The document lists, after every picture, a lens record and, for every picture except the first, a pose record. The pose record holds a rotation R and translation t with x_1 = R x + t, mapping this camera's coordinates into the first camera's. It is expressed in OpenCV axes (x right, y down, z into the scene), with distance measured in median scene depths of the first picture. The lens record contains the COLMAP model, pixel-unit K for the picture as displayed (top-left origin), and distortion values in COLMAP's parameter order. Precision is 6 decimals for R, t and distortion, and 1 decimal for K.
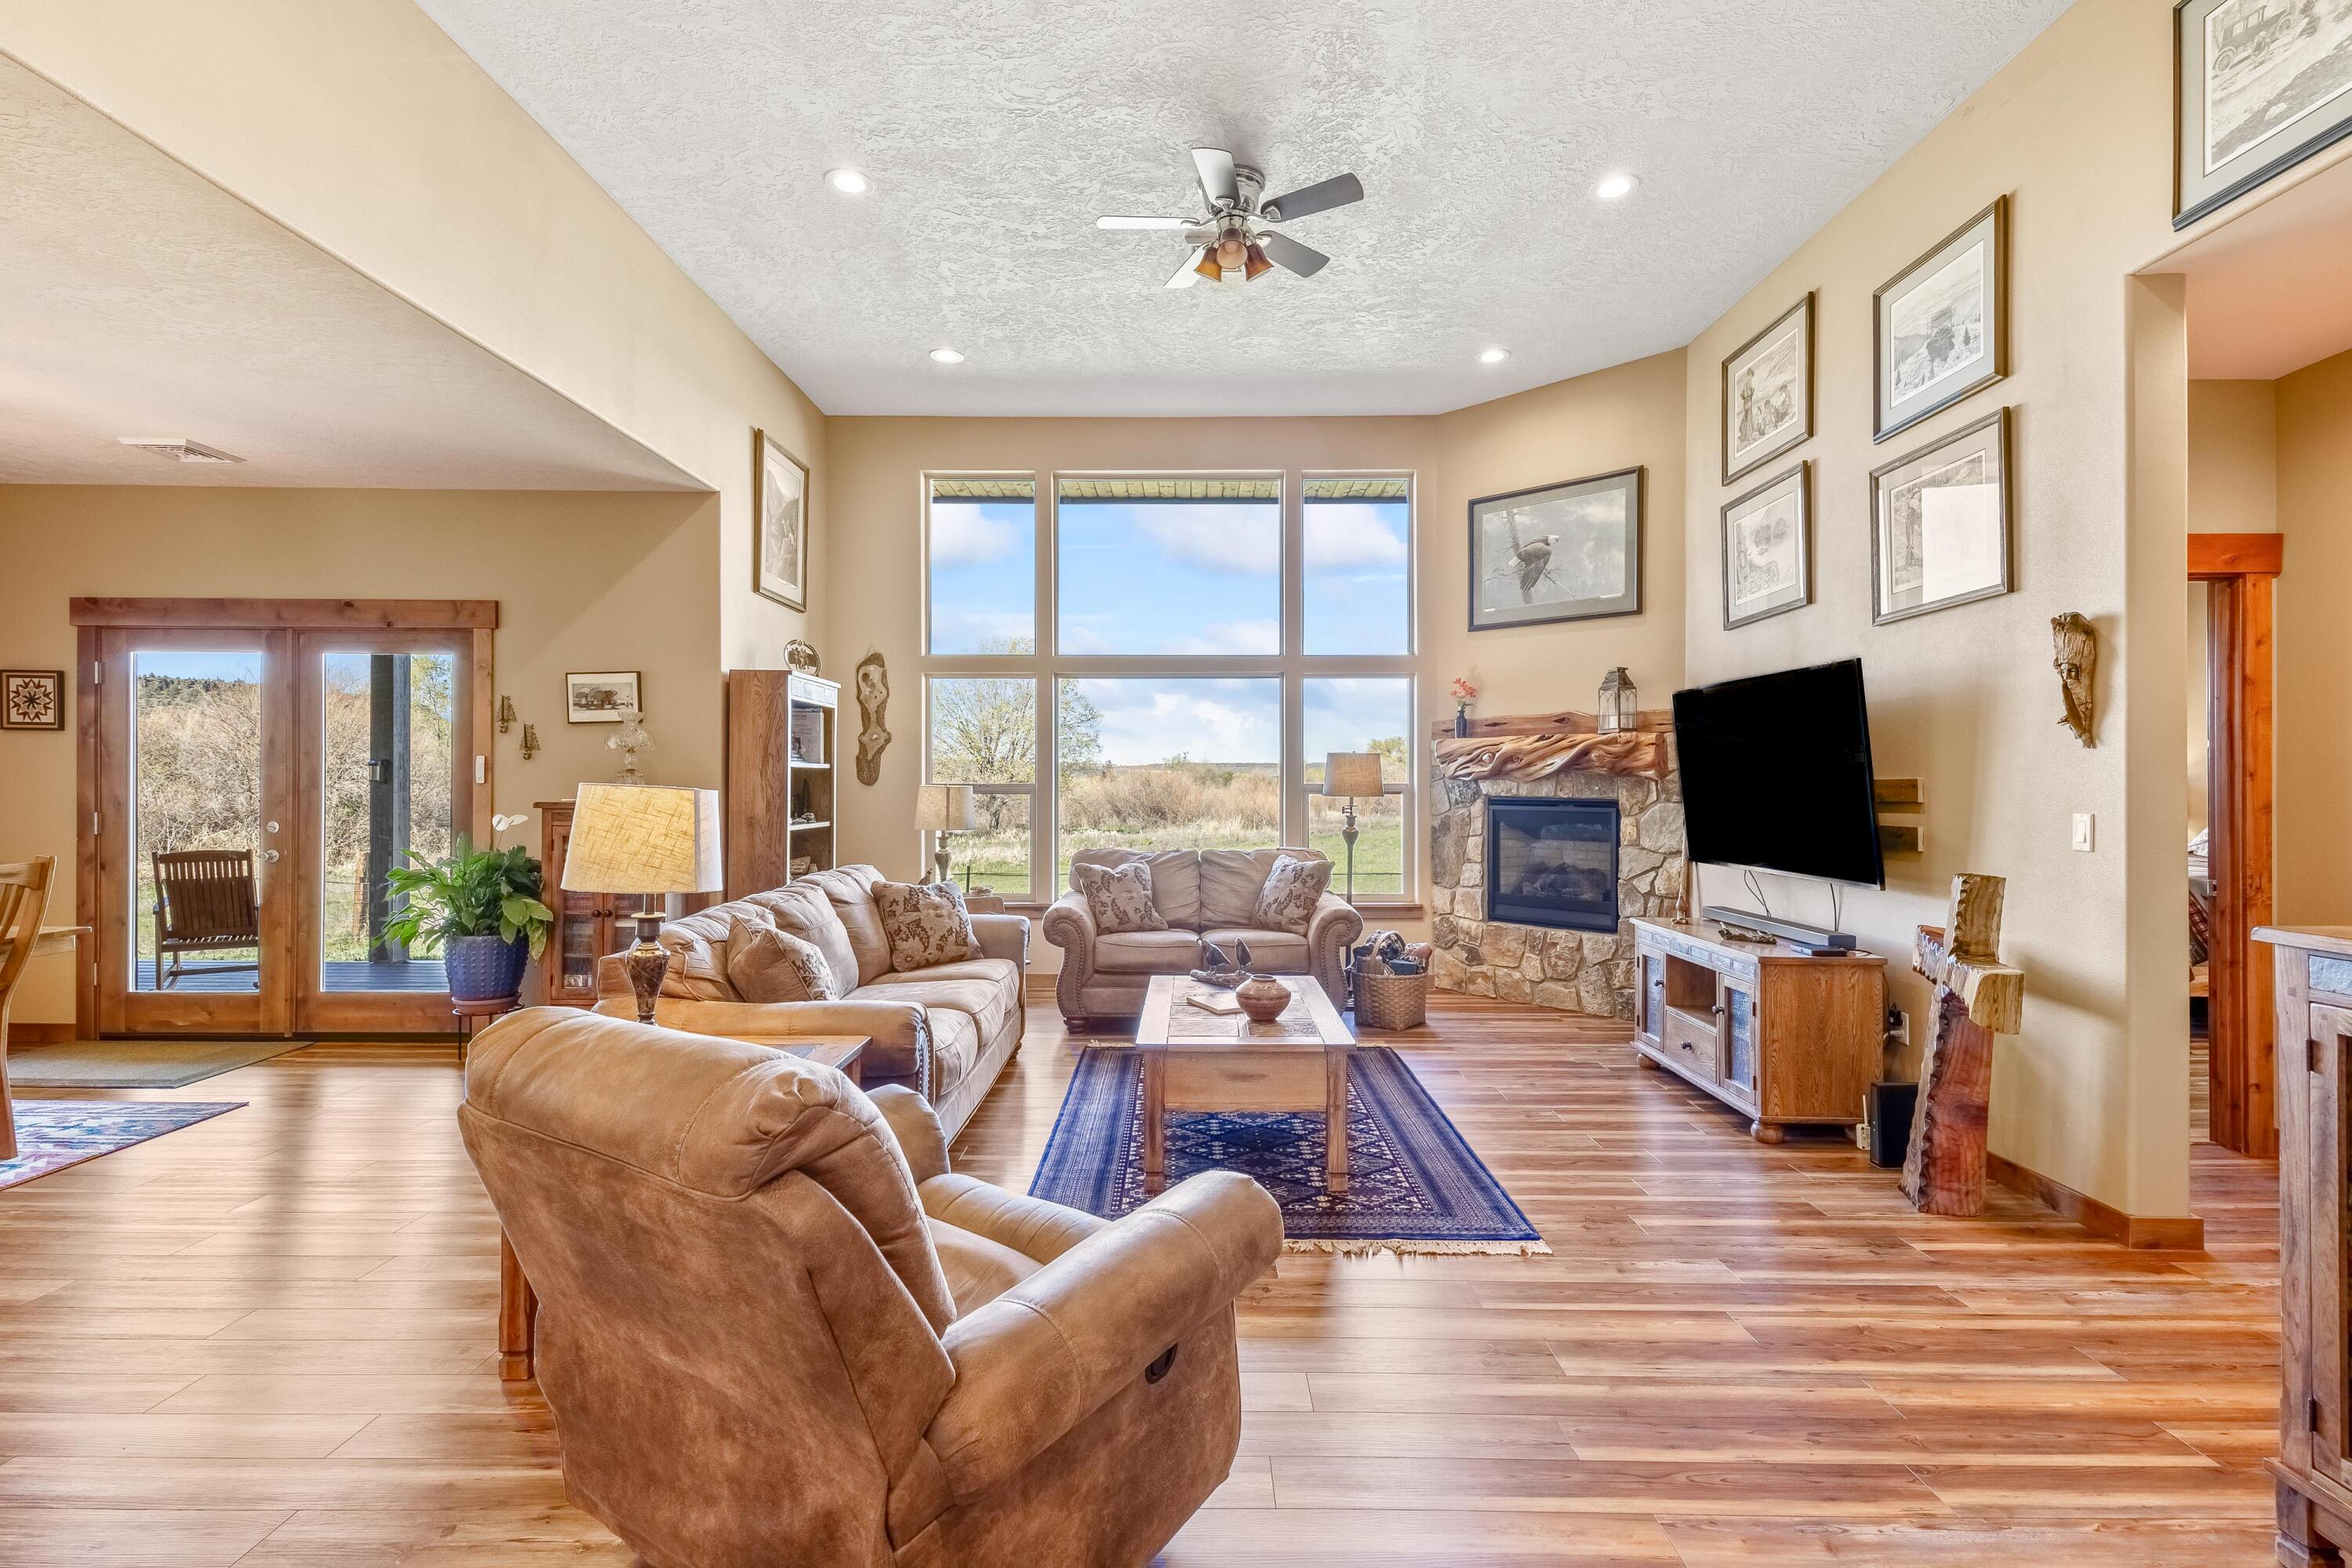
lens RADIAL K [[1075.6, 0, 1196.5], [0, 1075.6, 787.8], [0, 0, 1]] dist [0.024652, -0.009165]
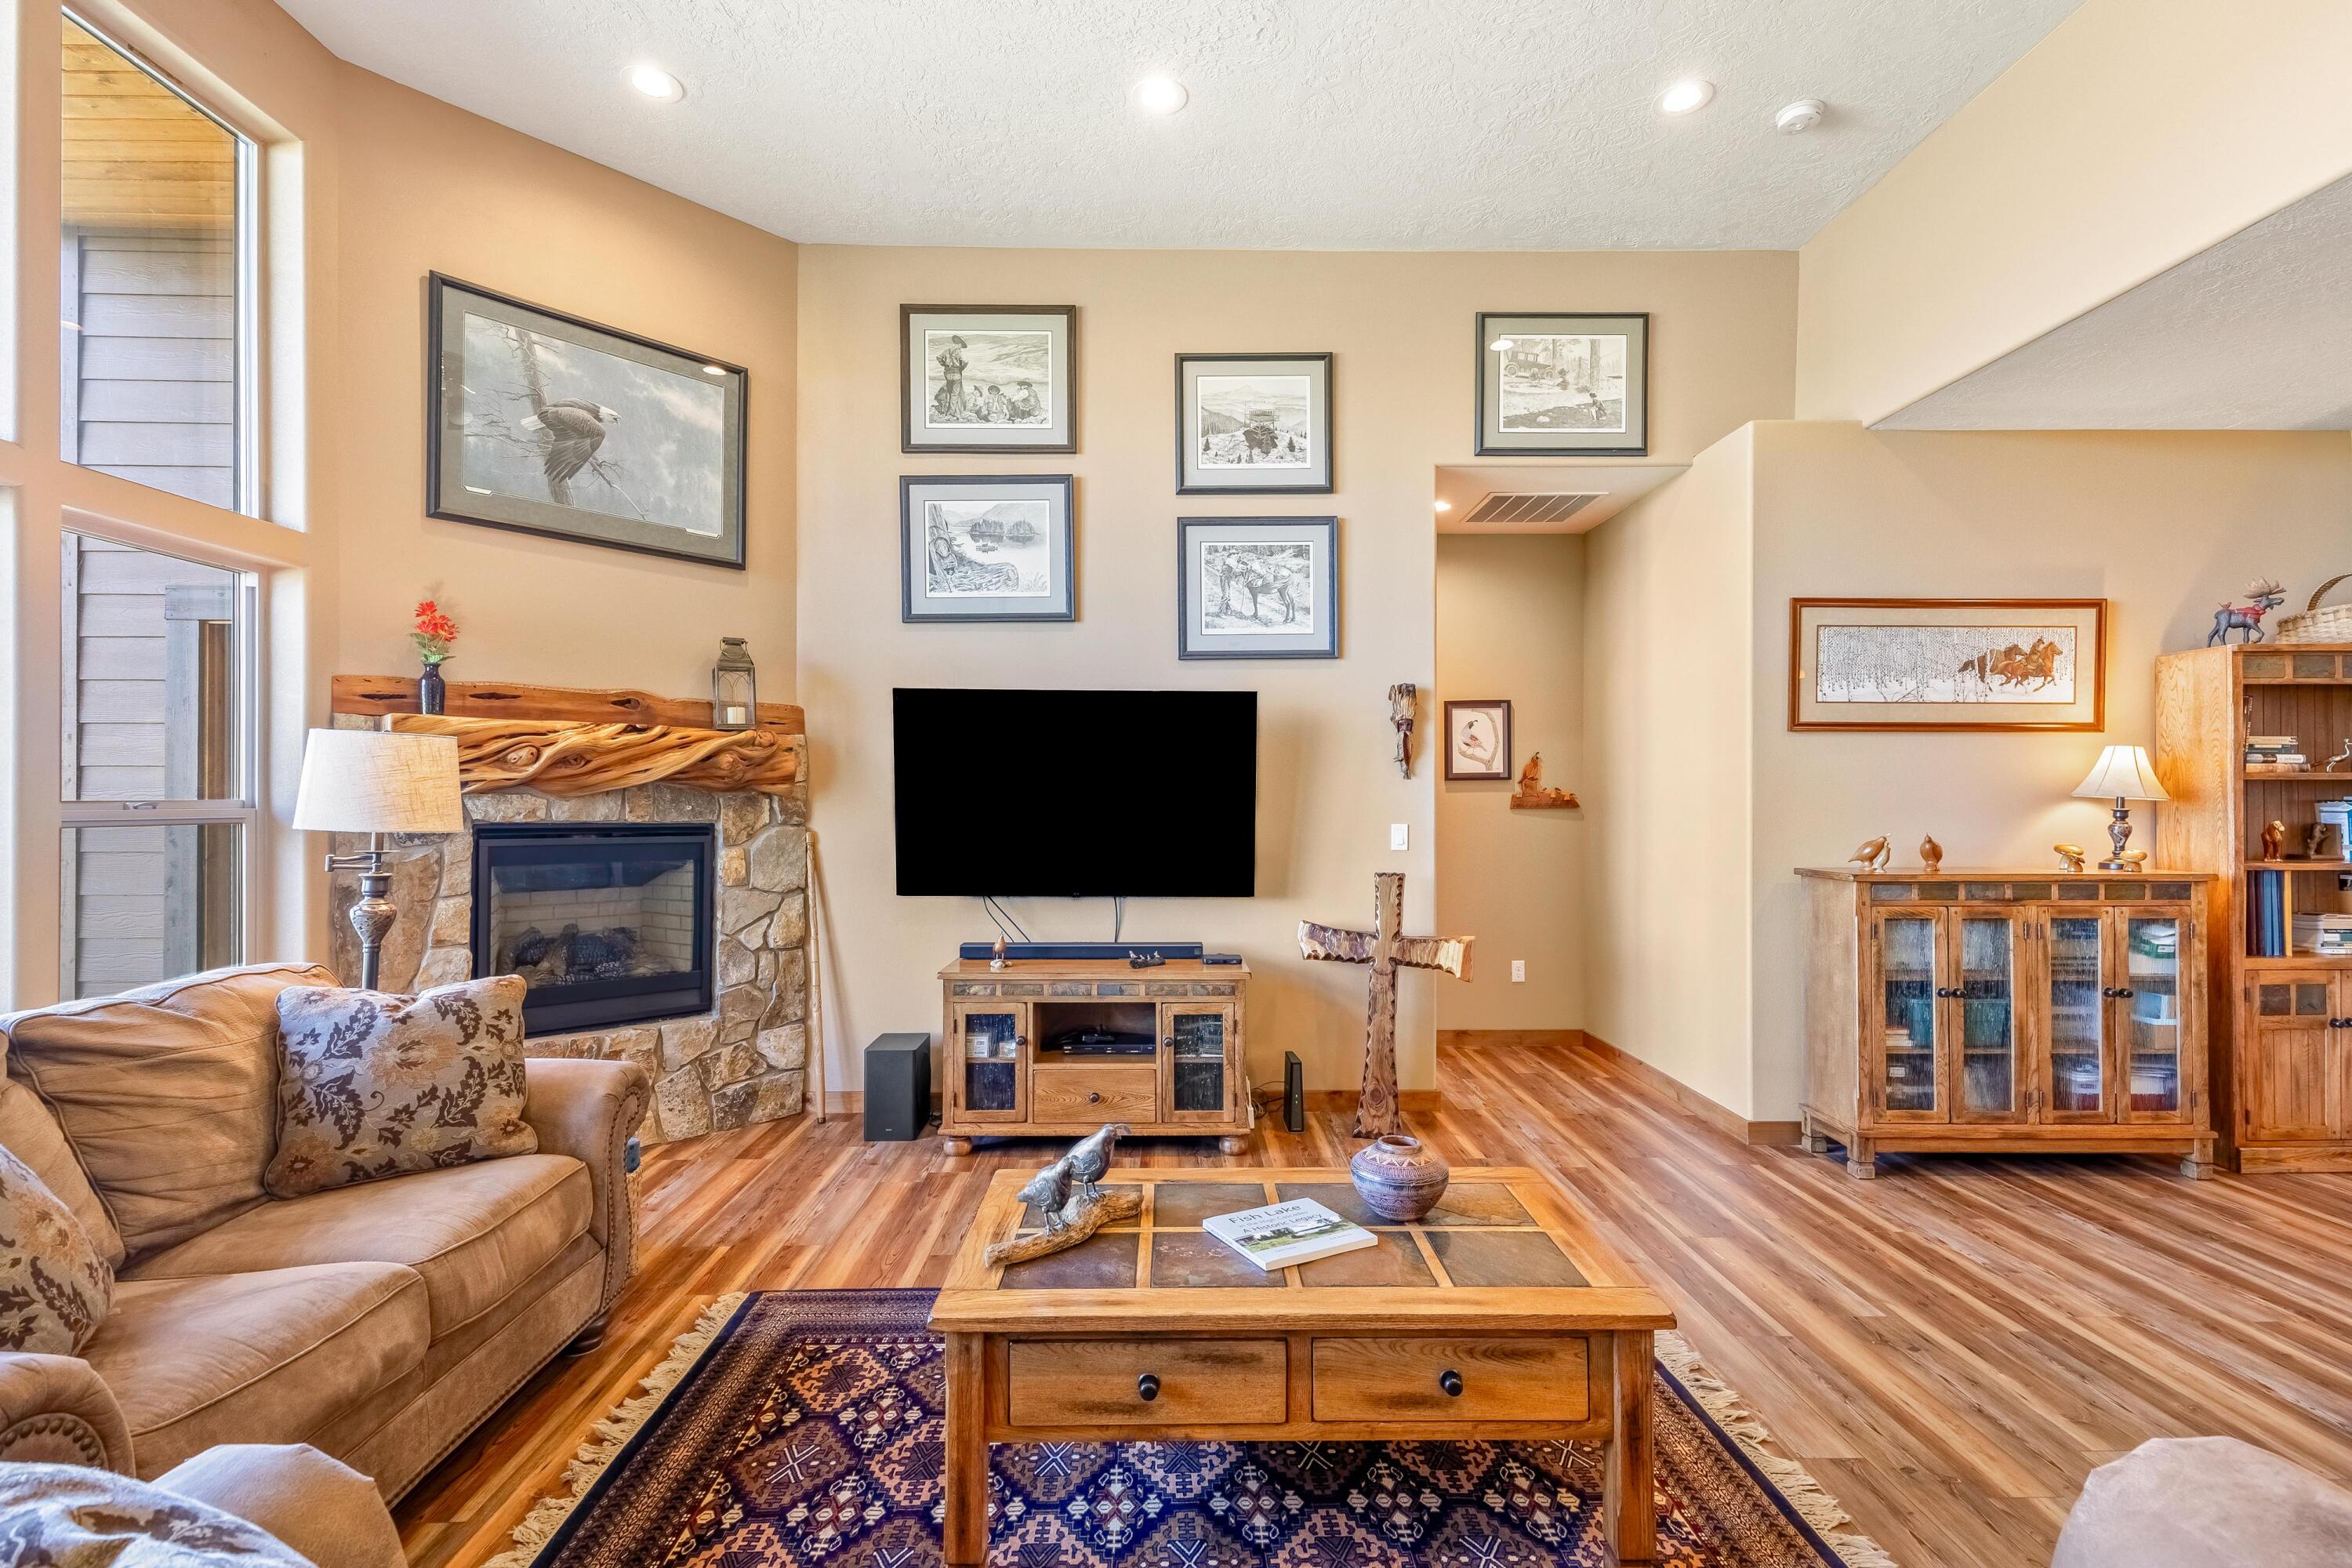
lens RADIAL K [[1075.6, 0, 1184.1], [0, 1075.6, 799.4], [0, 0, 1]] dist [0.024652, -0.009165]
pose [[-0.010144, -0.001795, 0.999947, -0.370631], [-0.000511, 0.999998, 0.001790, -0.007272], [-0.999948, -0.000492, -0.010145, 0.800733]]
